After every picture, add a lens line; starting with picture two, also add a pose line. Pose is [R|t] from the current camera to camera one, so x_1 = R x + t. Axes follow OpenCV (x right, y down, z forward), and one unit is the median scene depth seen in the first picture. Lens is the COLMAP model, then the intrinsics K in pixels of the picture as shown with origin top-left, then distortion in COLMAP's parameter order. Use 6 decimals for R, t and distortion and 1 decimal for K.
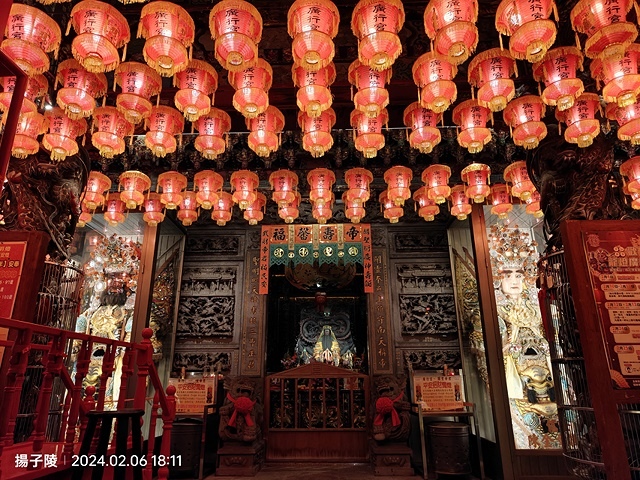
lens RADIAL K [[441.1, 0, 320.0], [0, 441.1, 240.0], [0, 0, 1]] dist [0.006180, 0.001490]
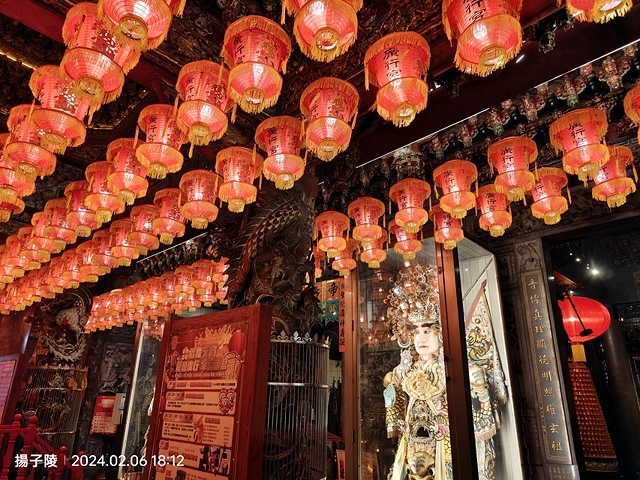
lens RADIAL K [[441.7, 0, 320.0], [0, 441.7, 240.0], [0, 0, 1]] dist [-0.005213, -0.001154]
pose [[0.737894, -0.209461, -0.641591, 0.768696], [0.187260, 0.976838, -0.103541, -0.029320], [0.648418, -0.043742, 0.760027, 0.250355]]
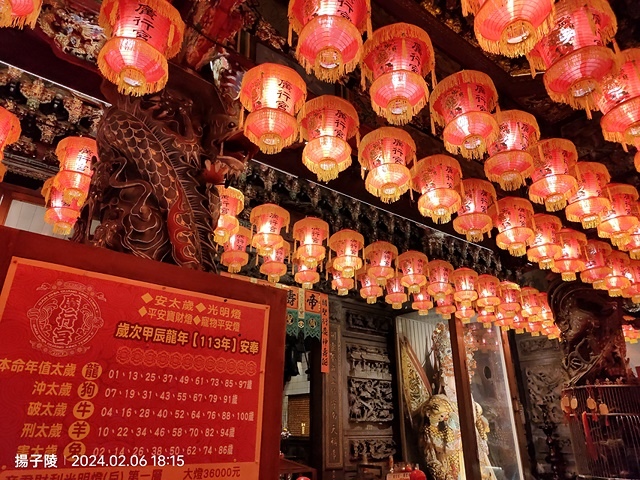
lens RADIAL K [[441.7, 0, 320.0], [0, 441.7, 240.0], [0, 0, 1]] dist [-0.005213, -0.001154]
pose [[0.769663, 0.256481, 0.584667, -0.514310], [-0.204865, 0.966549, -0.154319, -0.002085], [-0.604689, -0.001004, 0.796461, 0.288839]]
